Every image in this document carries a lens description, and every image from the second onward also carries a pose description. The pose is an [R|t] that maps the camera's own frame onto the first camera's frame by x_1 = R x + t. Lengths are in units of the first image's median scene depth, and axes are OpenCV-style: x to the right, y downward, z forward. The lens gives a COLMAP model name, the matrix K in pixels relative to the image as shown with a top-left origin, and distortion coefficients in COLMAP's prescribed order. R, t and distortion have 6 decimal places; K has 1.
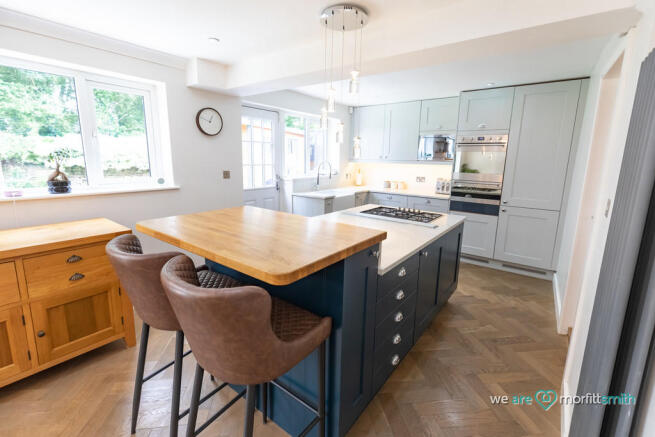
lens RADIAL K [[290.7, 0, 327.8], [0, 290.7, 213.5], [0, 0, 1]] dist [0.001425, 0.000383]
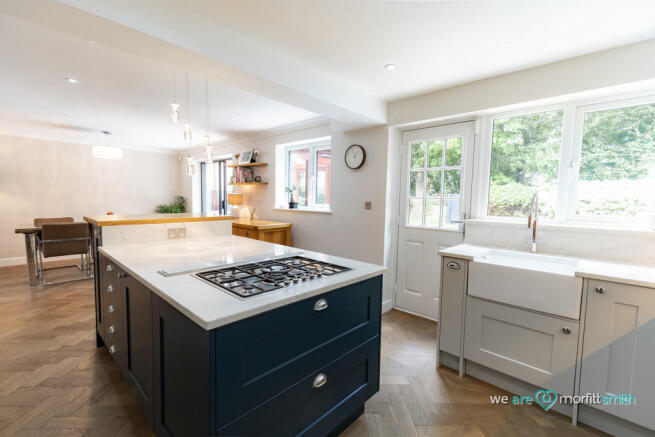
lens RADIAL K [[290.7, 0, 326.2], [0, 290.7, 217.1], [0, 0, 1]] dist [0.001425, 0.000383]
pose [[-0.119100, 0.042645, -0.991966, 0.533599], [-0.216140, 0.974004, 0.067823, -0.107441], [0.969071, 0.222481, -0.106786, 0.796064]]
